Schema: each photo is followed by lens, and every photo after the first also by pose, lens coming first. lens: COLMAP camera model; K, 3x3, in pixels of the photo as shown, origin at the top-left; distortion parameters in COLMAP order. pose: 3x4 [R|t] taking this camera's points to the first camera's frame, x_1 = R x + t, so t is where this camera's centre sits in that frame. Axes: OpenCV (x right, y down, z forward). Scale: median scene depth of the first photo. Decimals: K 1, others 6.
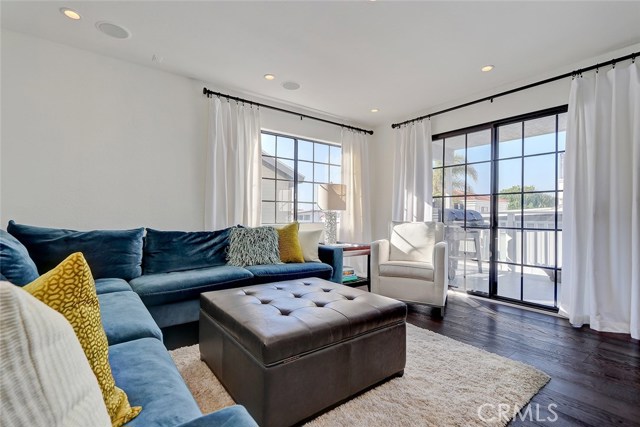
lens RADIAL K [[295.5, 0, 317.1], [0, 295.5, 214.5], [0, 0, 1]] dist [0.001037, -0.000786]
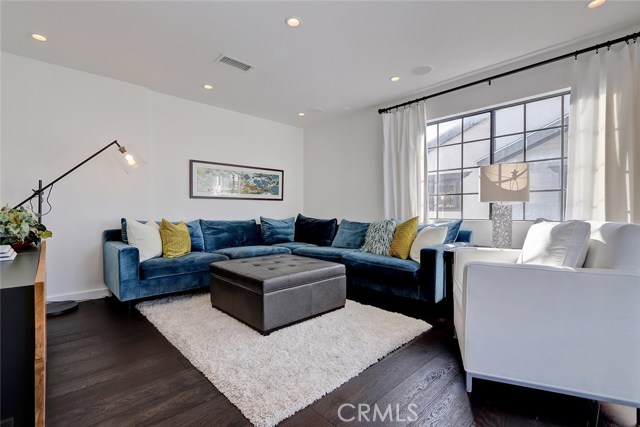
lens RADIAL K [[295.5, 0, 318.2], [0, 295.5, 214.6], [0, 0, 1]] dist [0.001037, -0.000786]
pose [[0.111679, 0.002493, -0.993741, 0.737845], [0.005667, 0.999979, 0.003145, 0.012204], [0.993728, -0.005983, 0.111663, 0.525430]]
